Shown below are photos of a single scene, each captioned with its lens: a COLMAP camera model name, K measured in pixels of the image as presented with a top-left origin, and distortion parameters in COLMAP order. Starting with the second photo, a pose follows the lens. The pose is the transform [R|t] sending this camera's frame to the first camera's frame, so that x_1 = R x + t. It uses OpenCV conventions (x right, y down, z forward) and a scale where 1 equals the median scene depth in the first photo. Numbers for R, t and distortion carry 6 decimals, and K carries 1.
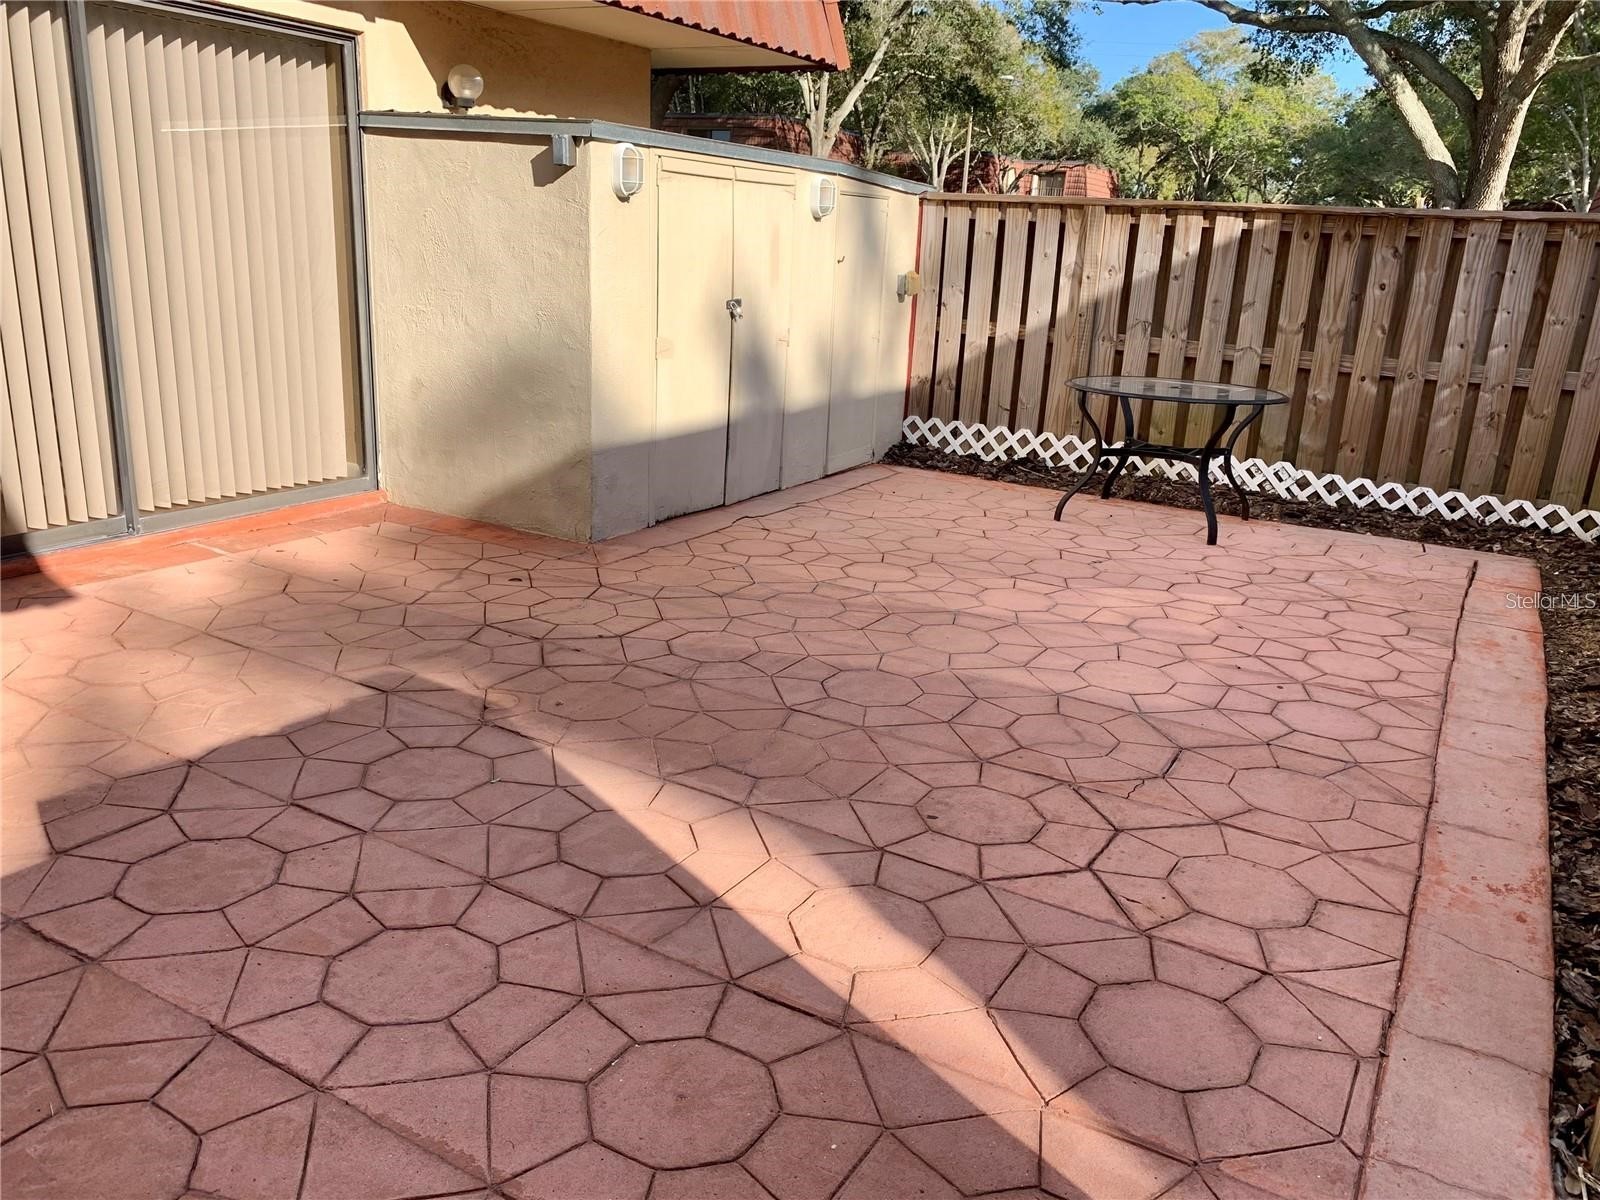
lens RADIAL K [[1226.2, 0, 806.3], [0, 1226.2, 584.1], [0, 0, 1]] dist [0.025489, -0.055579]
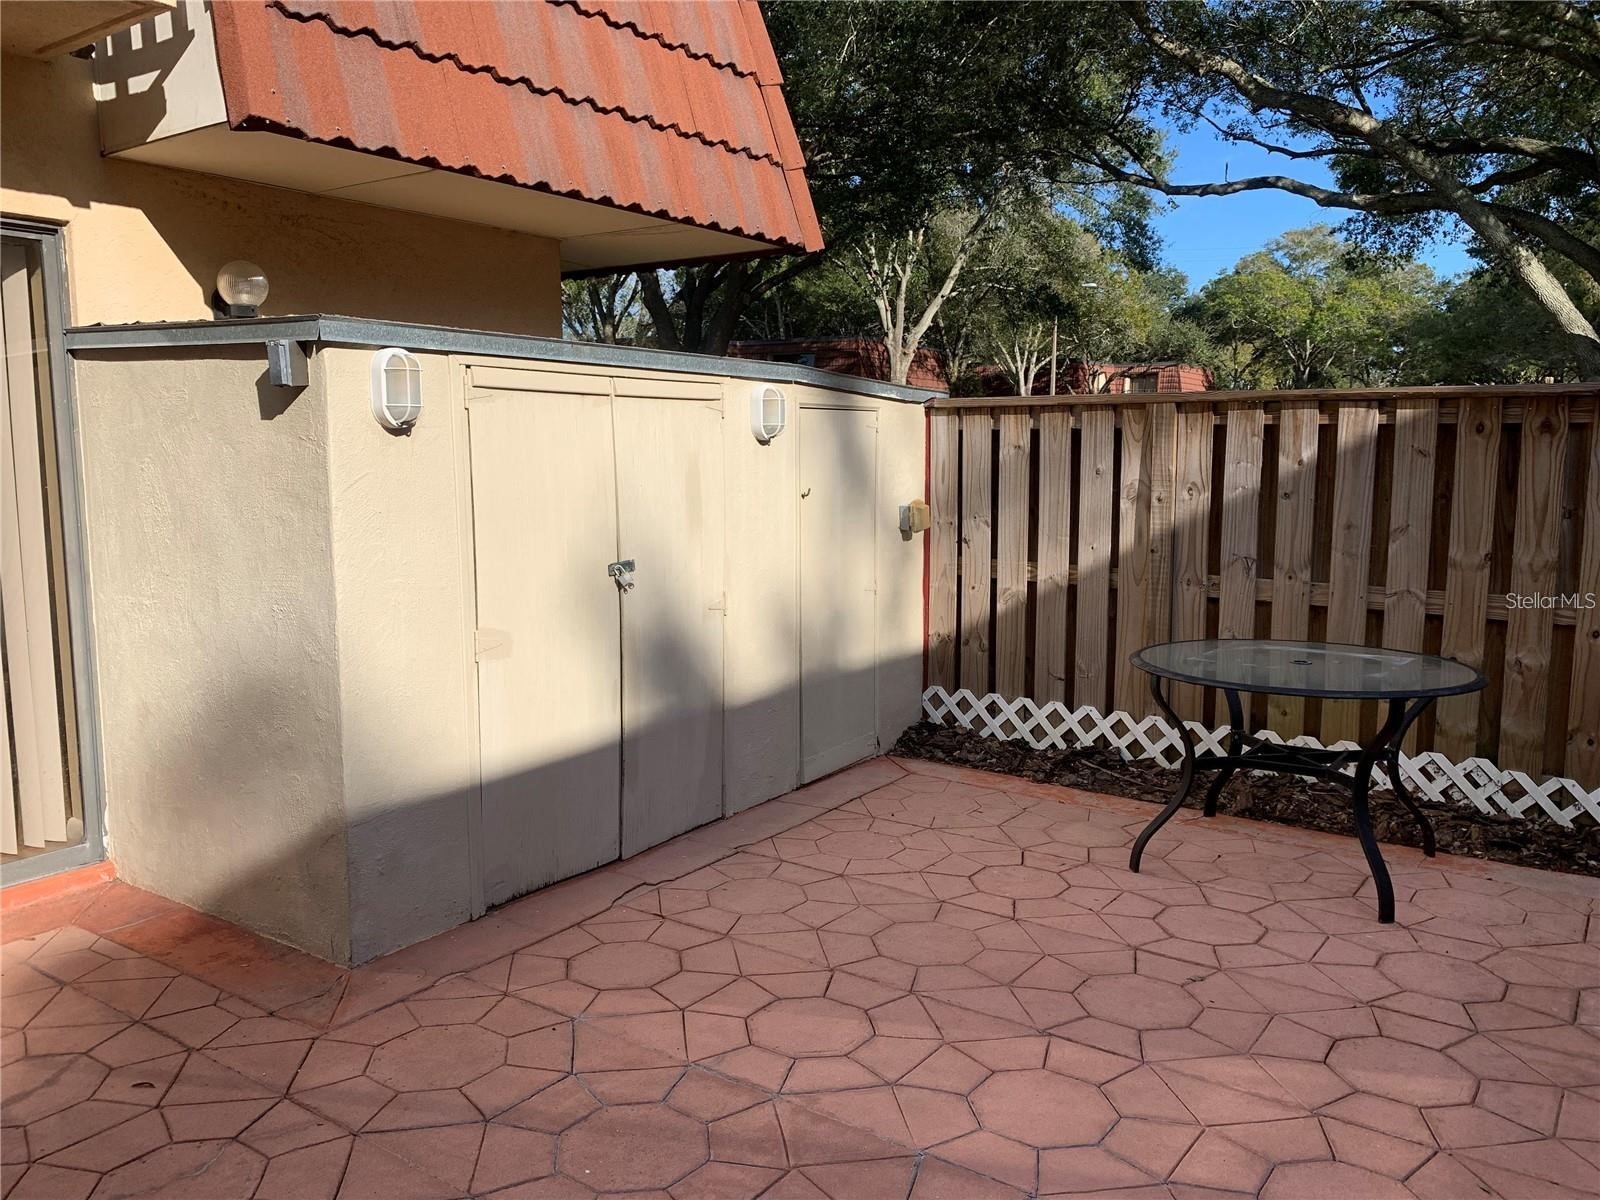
lens RADIAL K [[1216.5, 0, 795.6], [0, 1216.5, 588.9], [0, 0, 1]] dist [0.032305, -0.054791]
pose [[0.994508, -0.038716, -0.097234, 0.091763], [0.022469, 0.986380, -0.162938, -0.093353], [0.102218, 0.159859, 0.981833, 0.308983]]
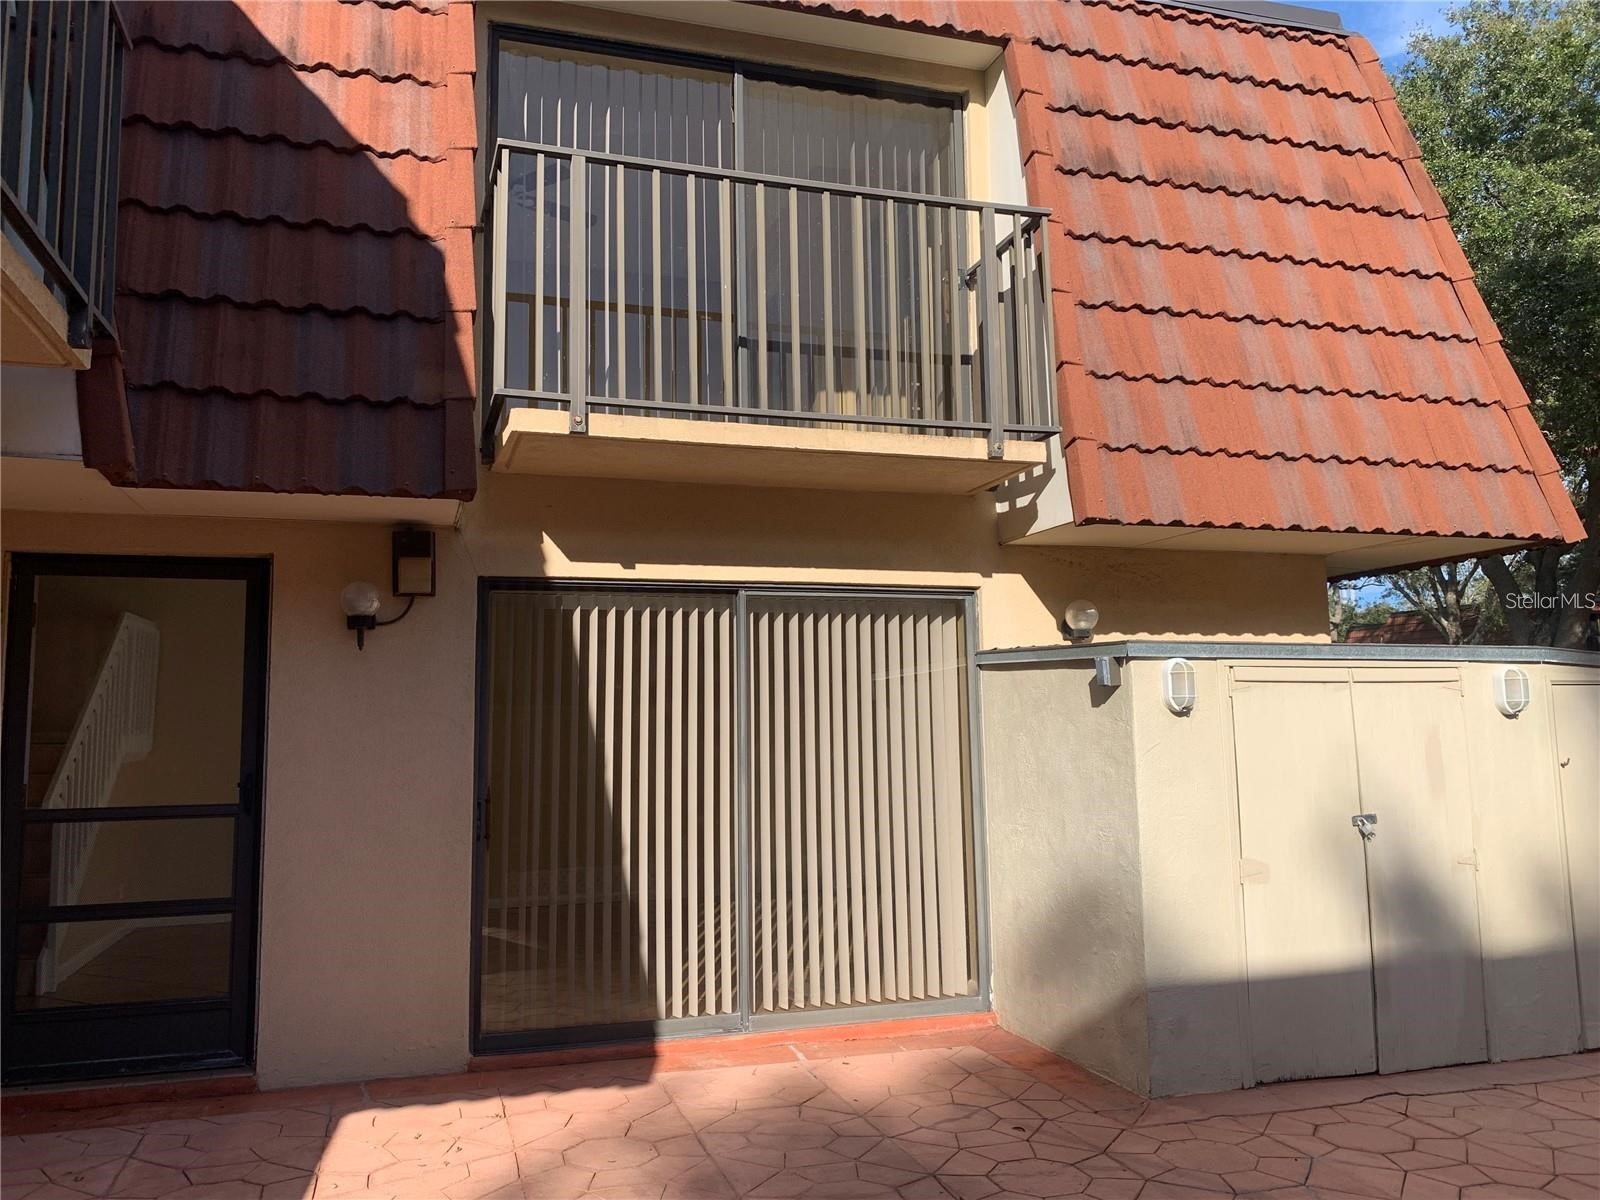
lens RADIAL K [[1239.2, 0, 798.0], [0, 1239.2, 588.2], [0, 0, 1]] dist [0.079472, -0.106178]
pose [[0.738964, -0.133095, -0.660468, 0.218575], [-0.137485, 0.929878, -0.341210, -0.025274], [0.659569, 0.342946, 0.668848, 0.095691]]
